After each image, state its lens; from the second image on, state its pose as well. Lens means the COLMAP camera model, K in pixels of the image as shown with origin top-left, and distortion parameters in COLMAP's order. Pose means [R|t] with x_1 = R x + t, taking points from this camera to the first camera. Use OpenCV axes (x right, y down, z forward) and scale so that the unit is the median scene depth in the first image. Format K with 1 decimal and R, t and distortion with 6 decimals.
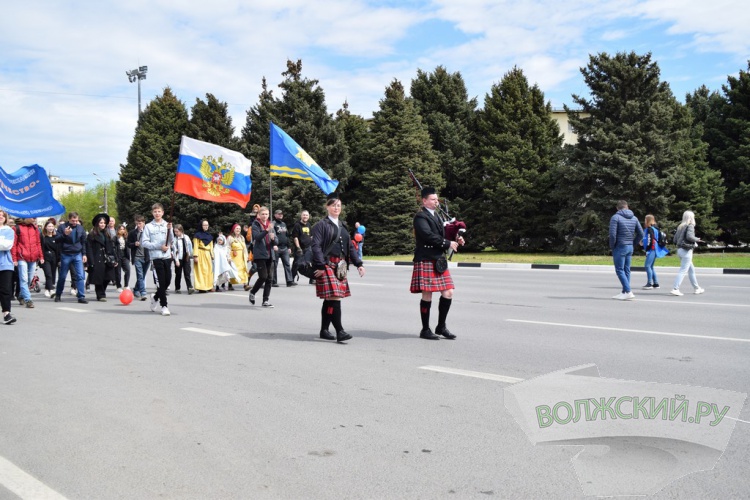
lens RADIAL K [[709.2, 0, 375.0], [0, 709.2, 250.0], [0, 0, 1]] dist [-0.078720, 0.011920]
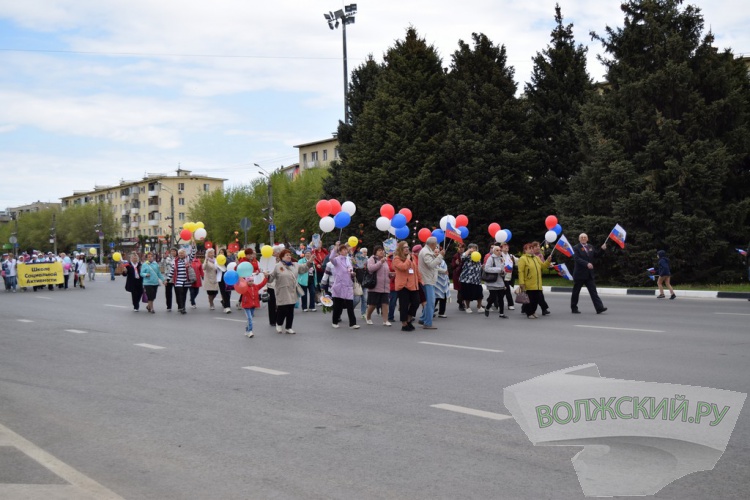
lens RADIAL K [[957.5, 0, 375.0], [0, 957.5, 250.0], [0, 0, 1]] dist [-0.051893, 0.008299]
pose [[0.976997, -0.012304, -0.212897, -0.167823], [0.009336, 0.999845, -0.014937, -0.009662], [0.213048, 0.012605, 0.976960, 0.135324]]
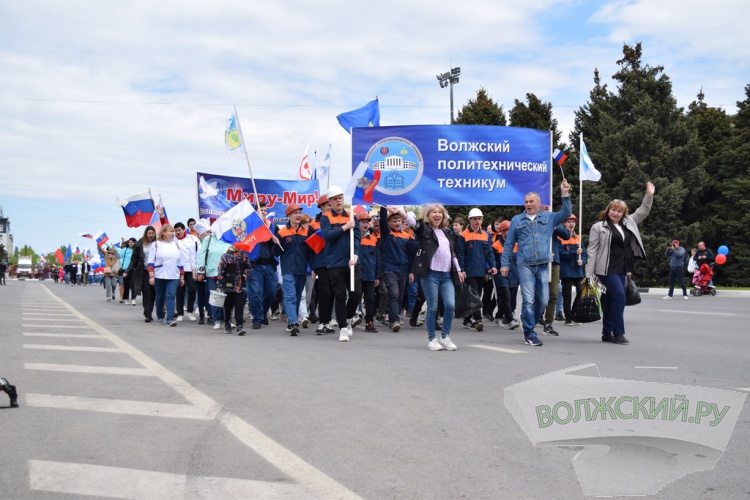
lens RADIAL K [[863.6, 0, 375.0], [0, 863.6, 250.0], [0, 0, 1]] dist [-0.059113, 0.006334]
pose [[0.914283, -0.005689, -0.405035, 0.011990], [-0.011122, 0.999172, -0.039140, 0.007924], [0.404923, 0.040290, 0.913463, -0.007573]]
